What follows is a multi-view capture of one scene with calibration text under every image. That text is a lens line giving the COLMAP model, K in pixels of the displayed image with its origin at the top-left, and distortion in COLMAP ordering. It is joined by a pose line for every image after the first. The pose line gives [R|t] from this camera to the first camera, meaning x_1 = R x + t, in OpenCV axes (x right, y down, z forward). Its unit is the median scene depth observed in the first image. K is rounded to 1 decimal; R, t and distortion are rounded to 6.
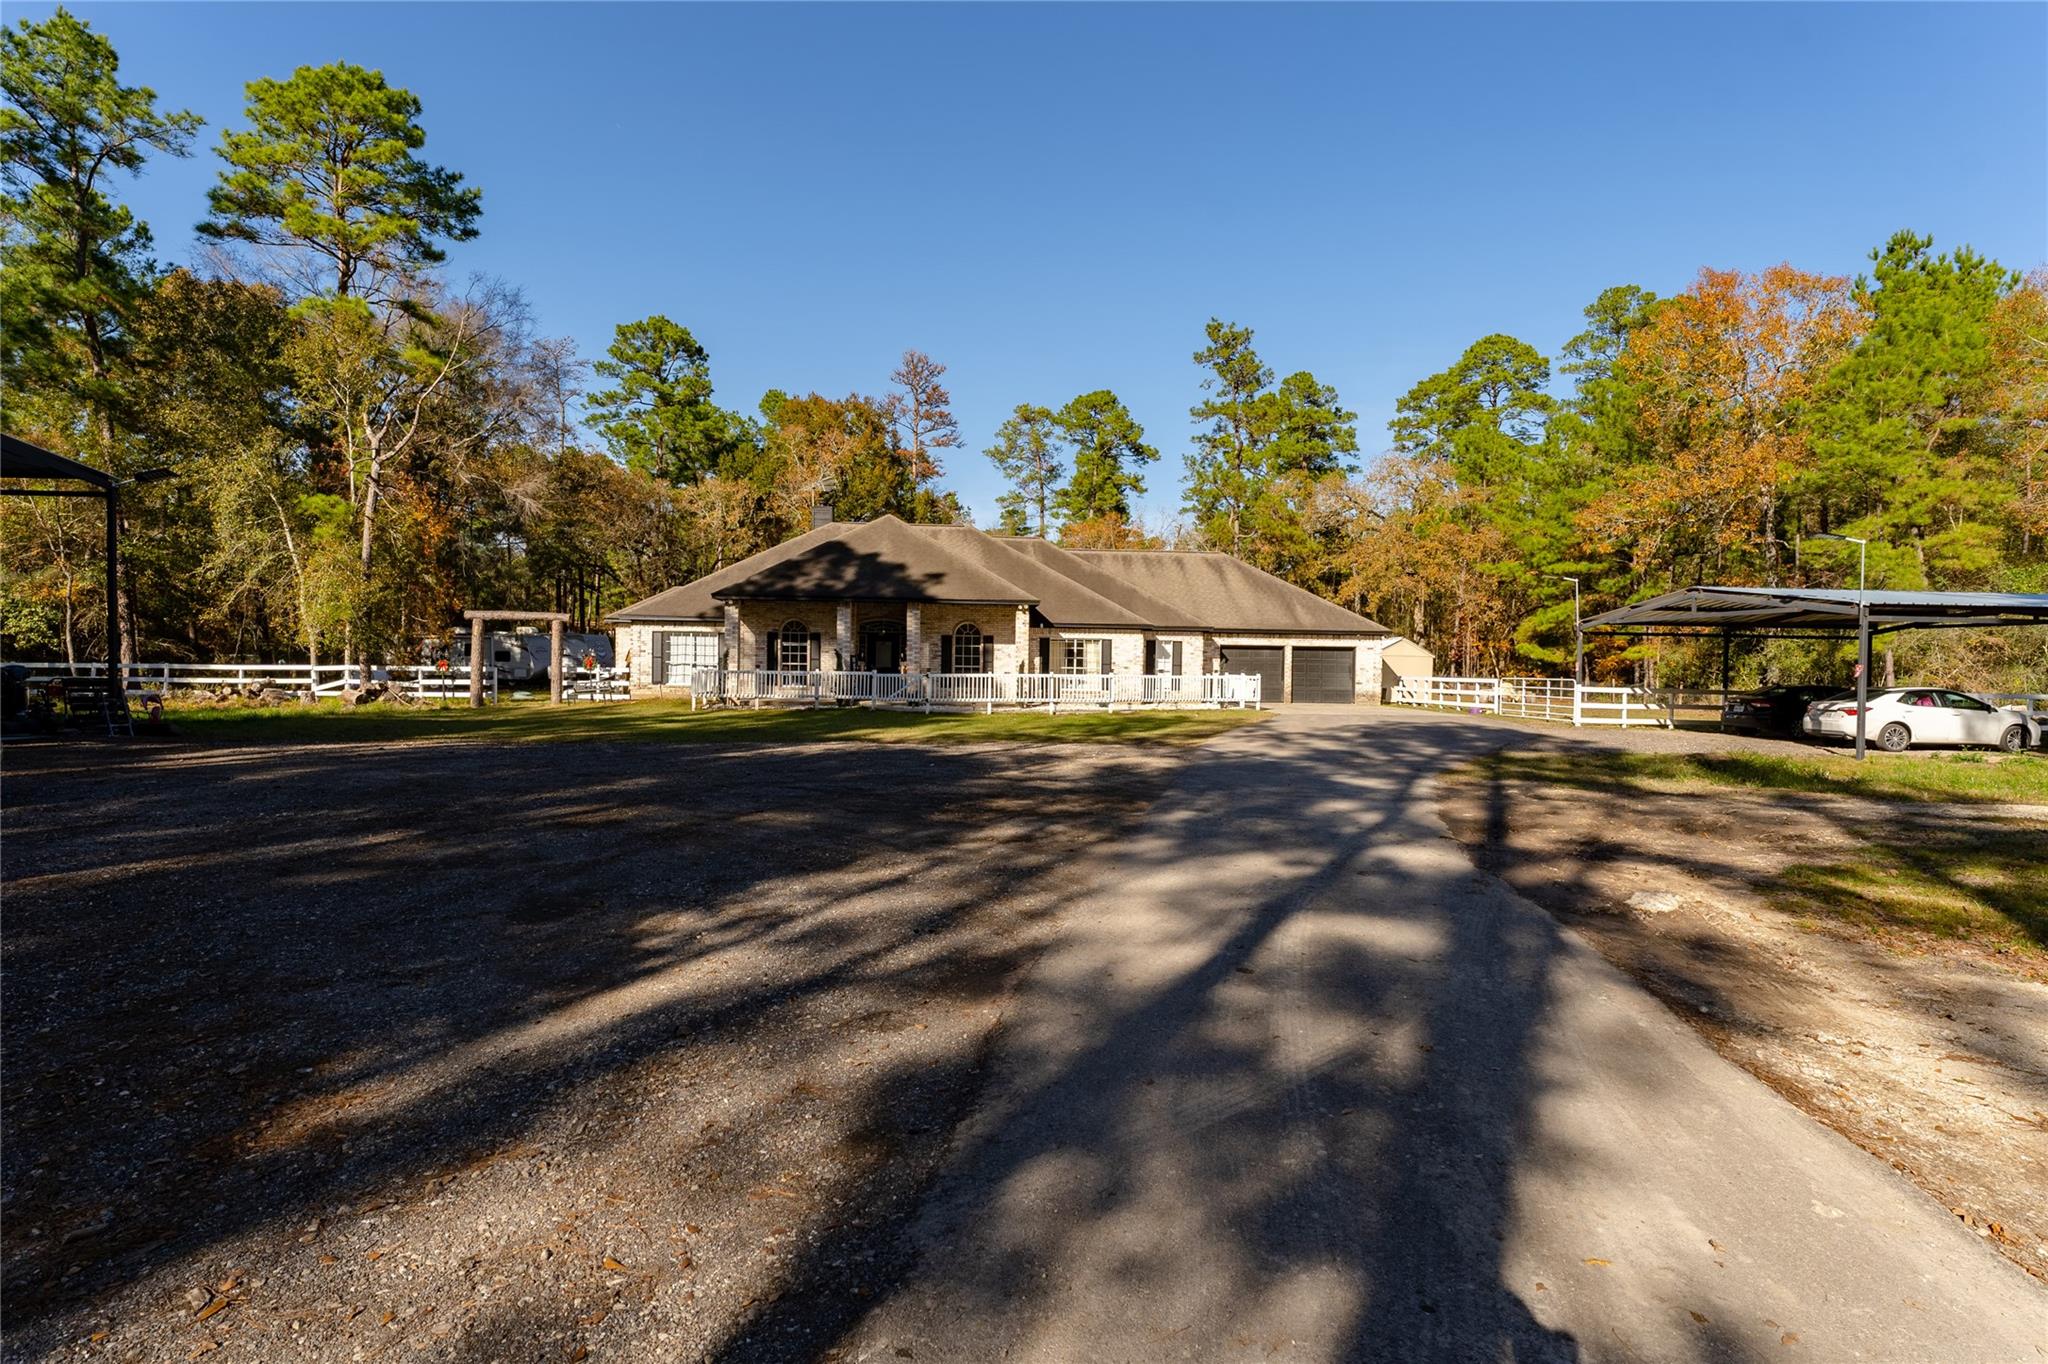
lens RADIAL K [[976.1, 0, 1024.5], [0, 976.1, 666.3], [0, 0, 1]] dist [-0.000480, 0.000069]
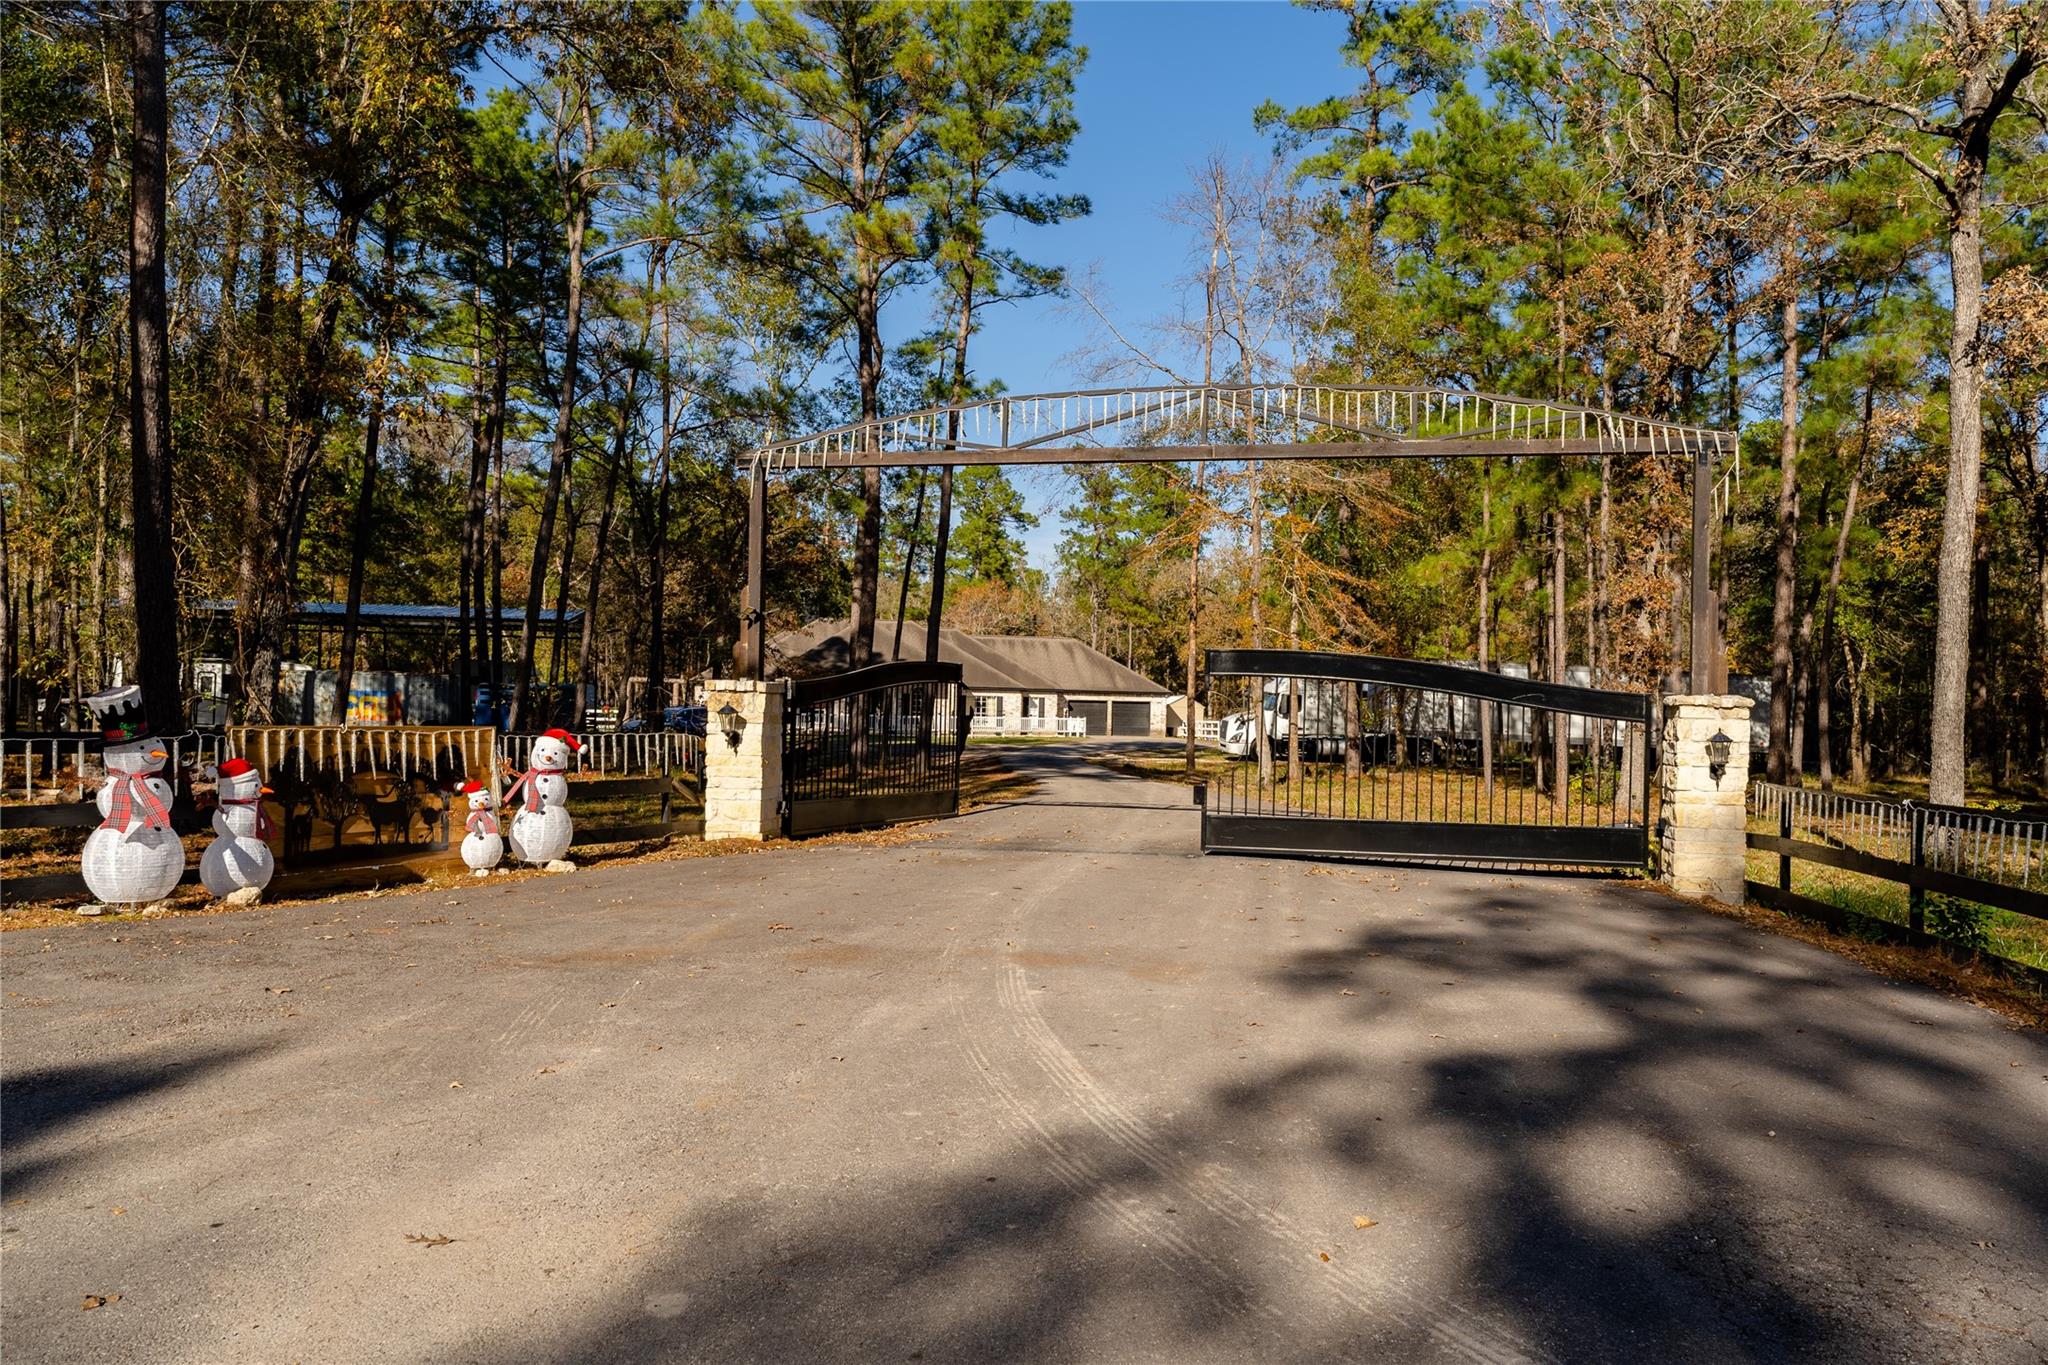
lens RADIAL K [[1382.9, 0, 1069.3], [0, 1382.9, 686.2], [0, 0, 1]] dist [0.000789, -0.000771]
pose [[0.988626, 0.005872, 0.150280, -0.140122], [-0.002784, 0.999781, -0.020751, 0.003279], [-0.150369, 0.020096, 0.988426, -1.238778]]
